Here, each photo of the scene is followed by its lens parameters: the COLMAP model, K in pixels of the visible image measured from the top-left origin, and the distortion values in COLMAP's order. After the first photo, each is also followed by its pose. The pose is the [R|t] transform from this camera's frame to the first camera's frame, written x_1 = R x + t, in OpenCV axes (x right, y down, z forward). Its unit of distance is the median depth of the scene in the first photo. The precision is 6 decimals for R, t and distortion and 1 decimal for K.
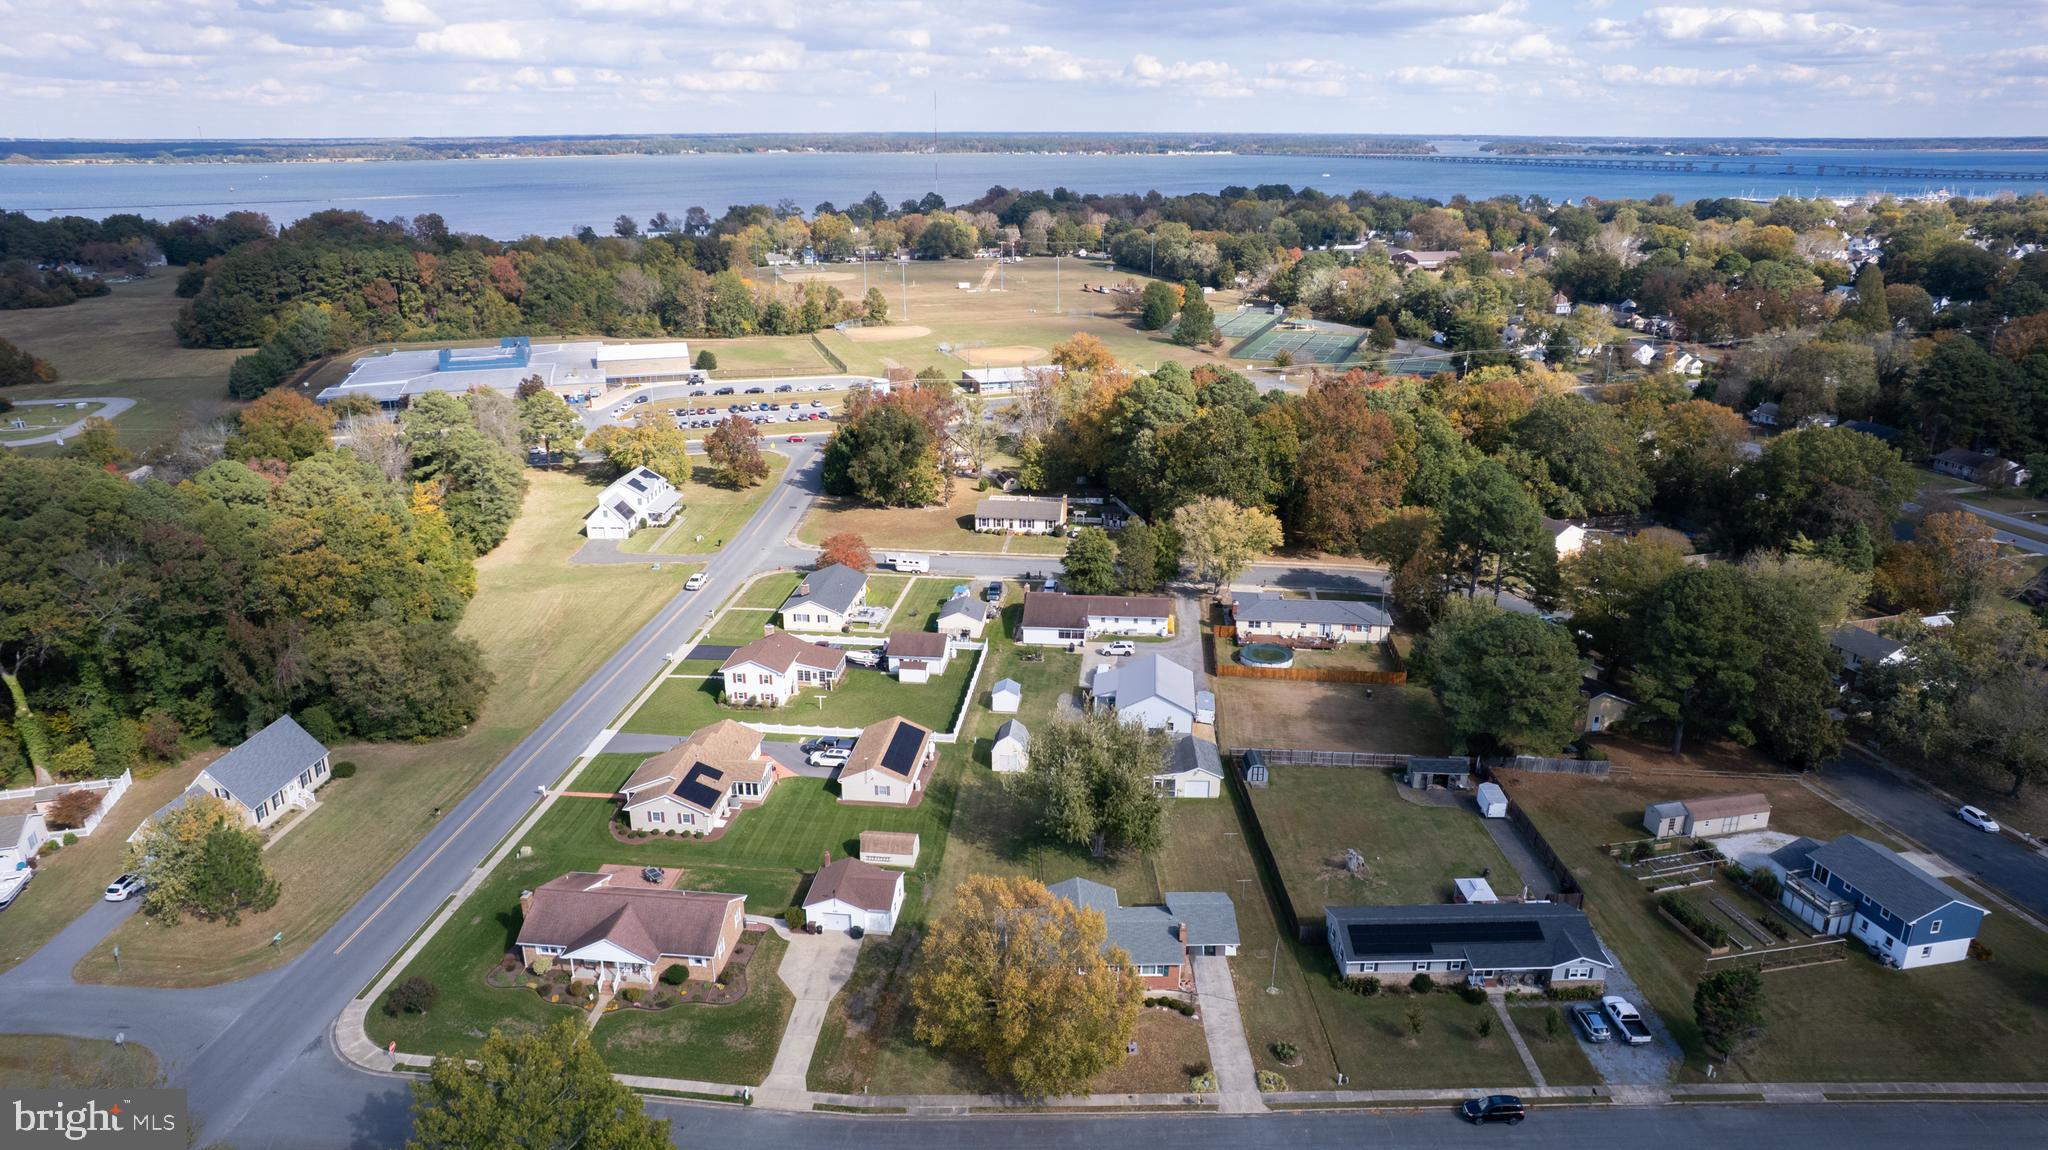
lens RADIAL K [[1322.3, 0, 1018.2], [0, 1322.3, 583.8], [0, 0, 1]] dist [-0.072837, 0.062009]
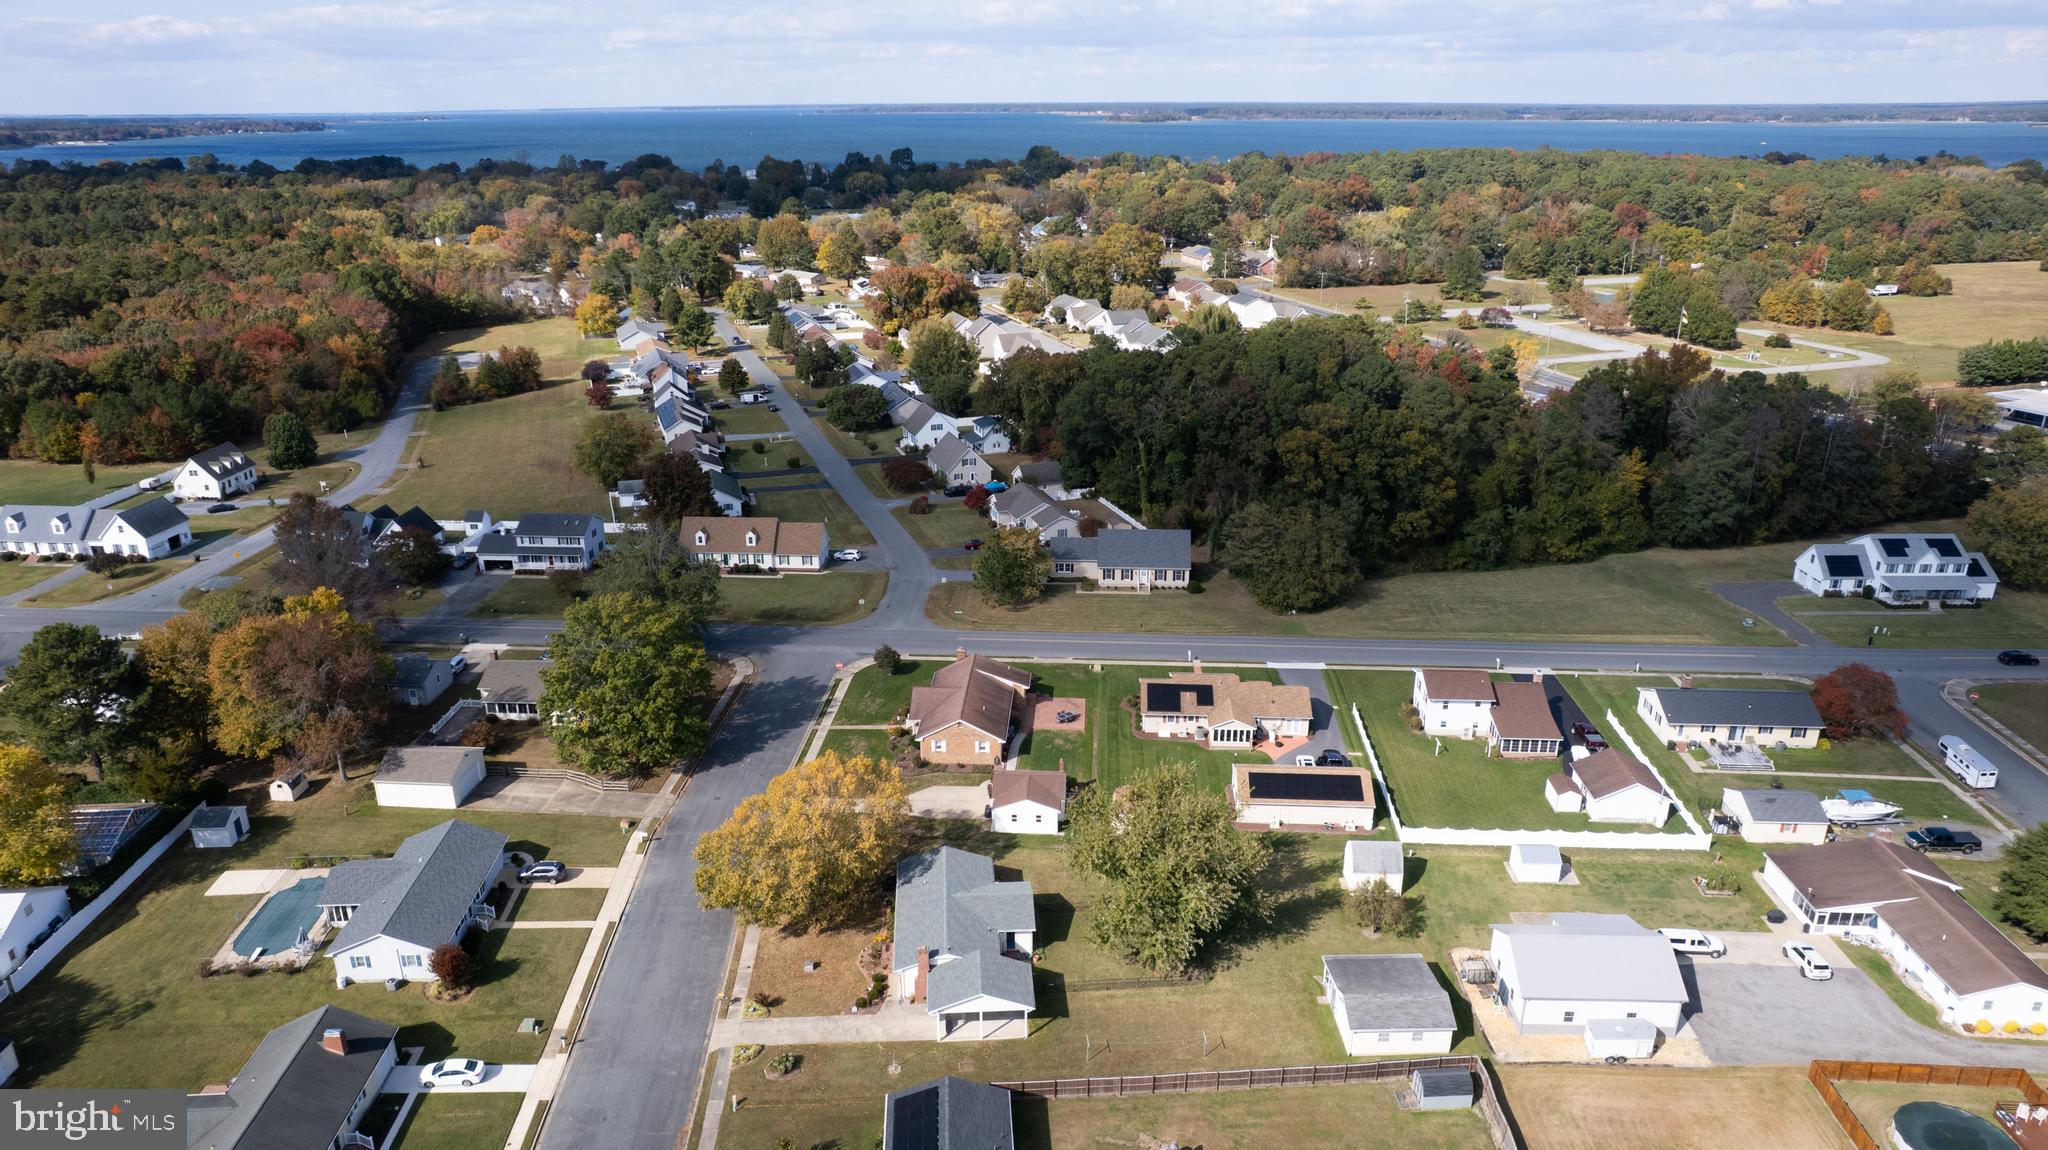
lens RADIAL K [[1322.3, 0, 1018.2], [0, 1322.3, 583.8], [0, 0, 1]] dist [-0.072837, 0.062009]
pose [[0.042686, 0.343449, -0.938201, 0.569544], [-0.324078, 0.893041, 0.312172, -0.173534], [0.945067, 0.290725, 0.149424, 0.537886]]
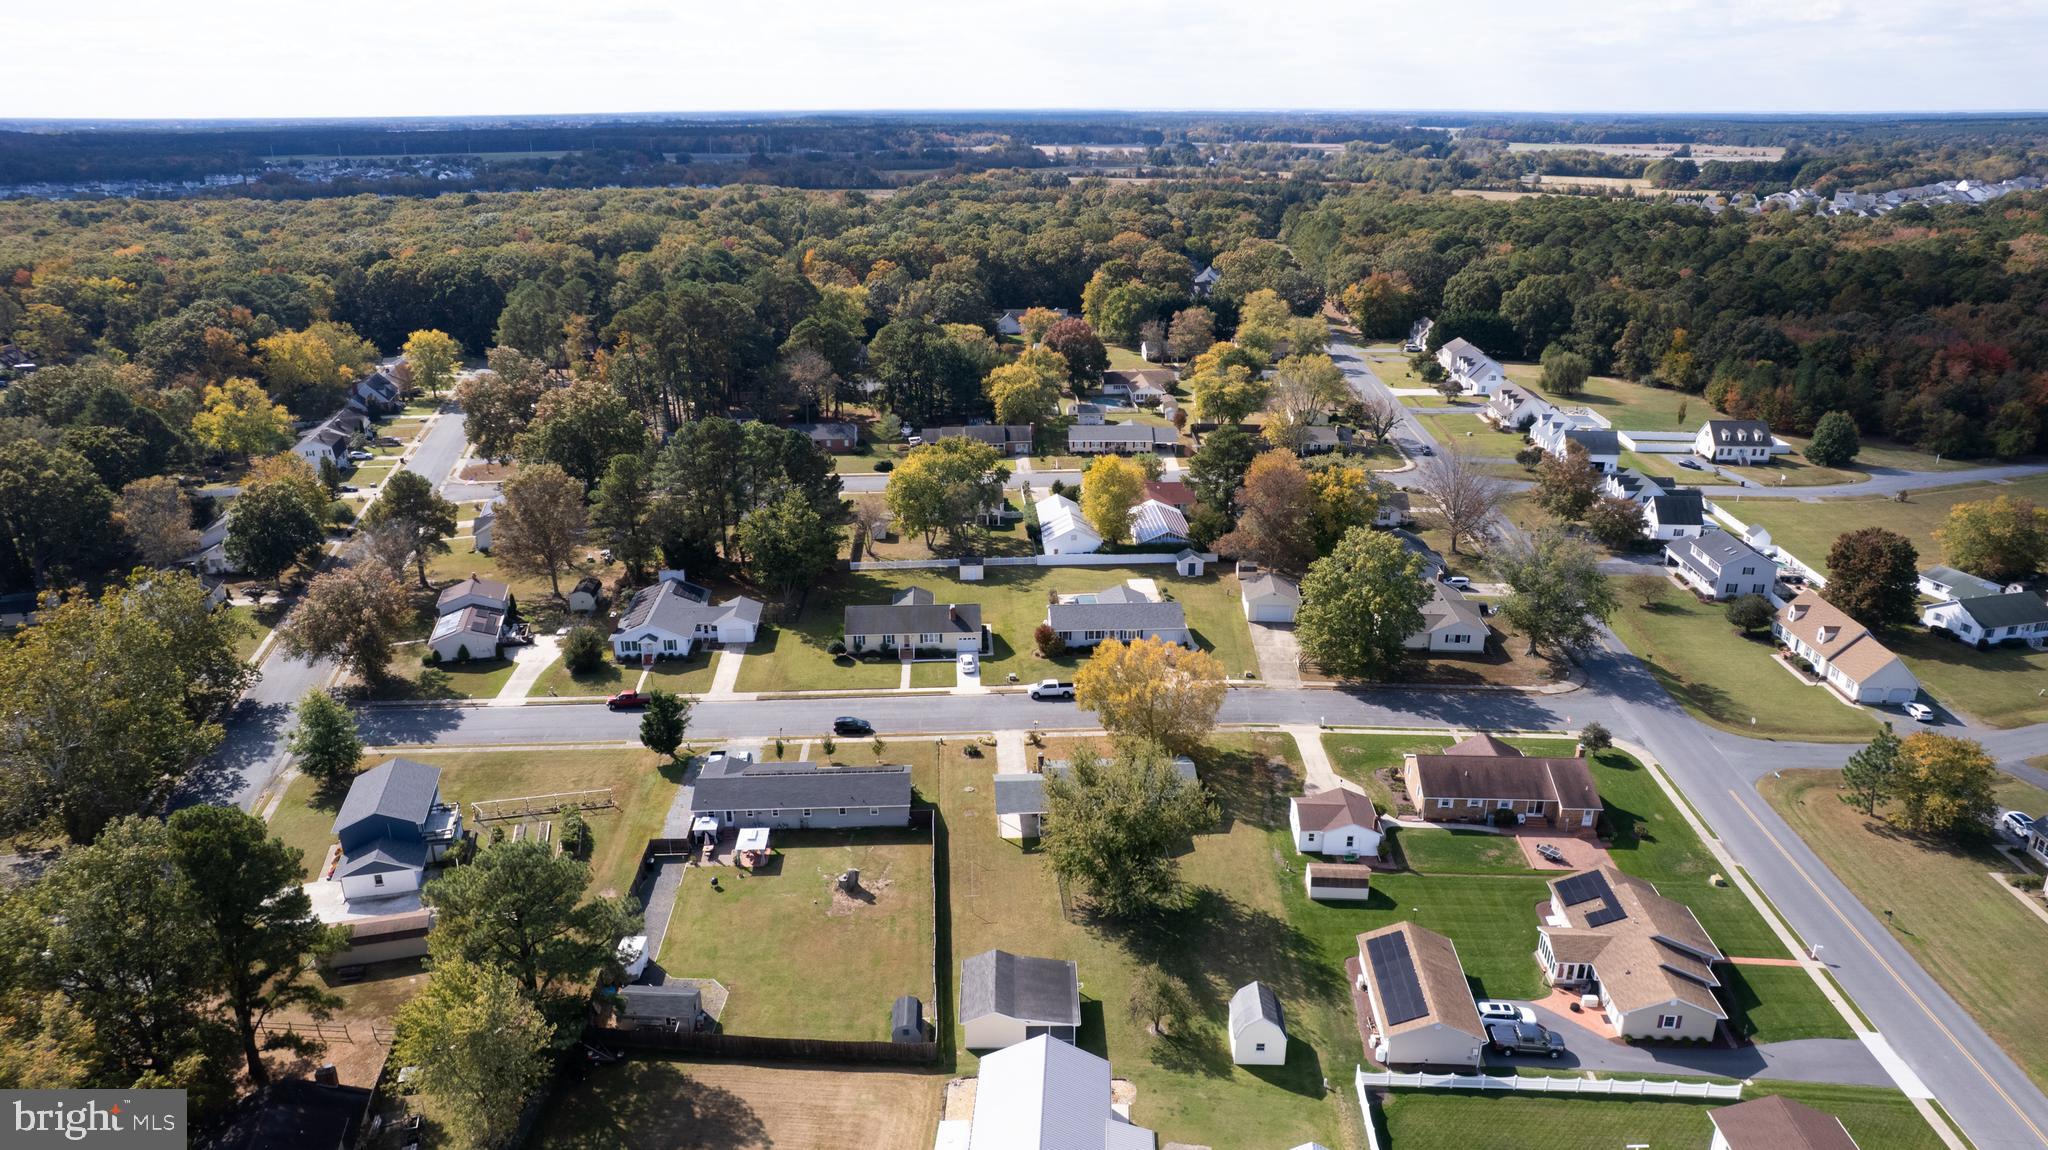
lens RADIAL K [[1296.6, 0, 1019.5], [0, 1296.6, 595.4], [0, 0, 1]] dist [-0.071501, 0.058926]
pose [[-0.999059, 0.015755, -0.040401, 0.121489], [-0.013952, 0.765333, 0.643483, -0.405275], [0.041059, 0.643441, -0.764394, 1.161084]]
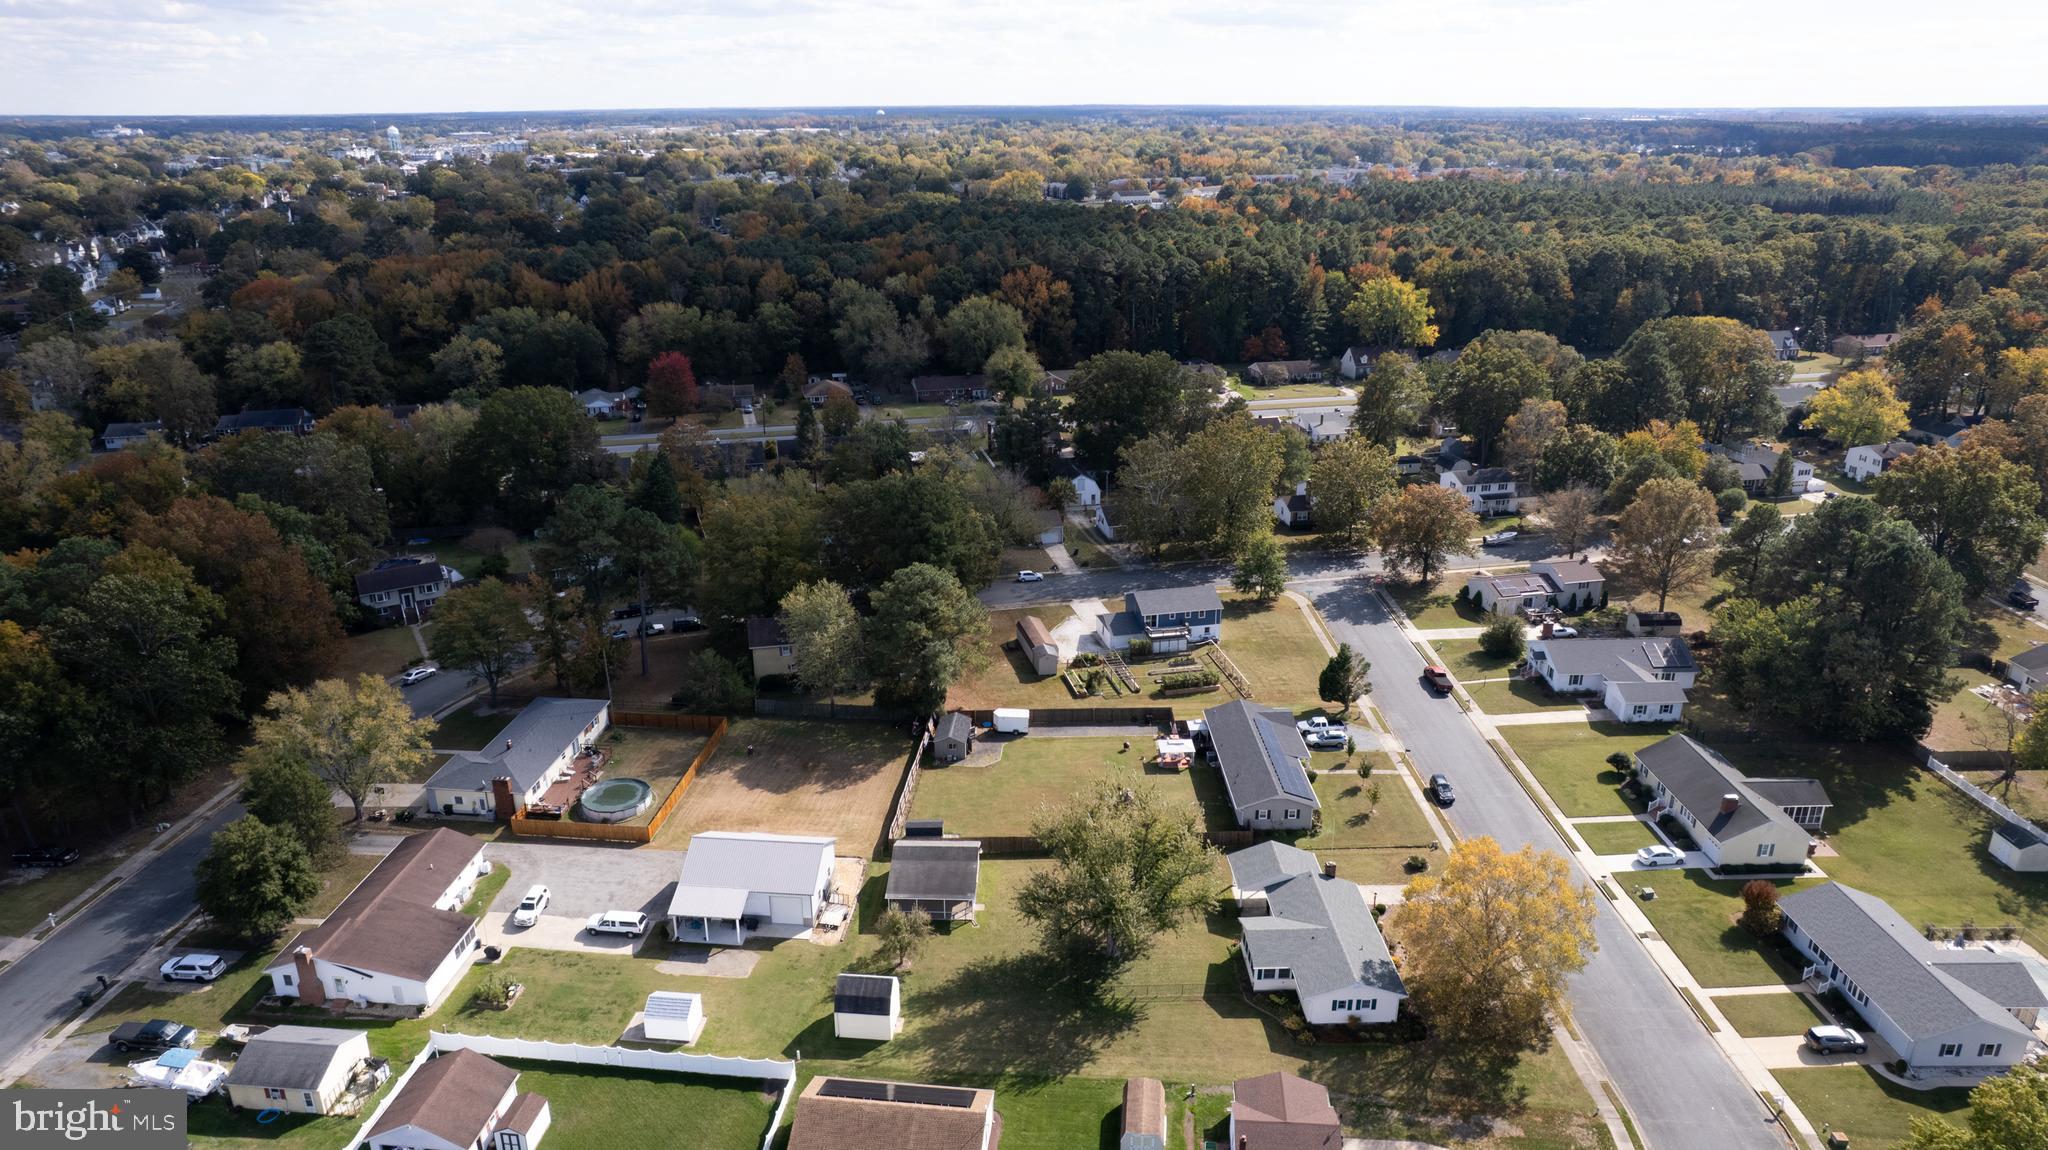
lens RADIAL K [[1315.2, 0, 1024.0], [0, 1315.2, 575.0], [0, 0, 1]] dist [-0.073451, 0.066024]
pose [[-0.007606, -0.343052, 0.939286, -0.490587], [0.333976, 0.884504, 0.325748, -0.231876], [-0.942551, 0.316176, 0.107844, 0.660784]]
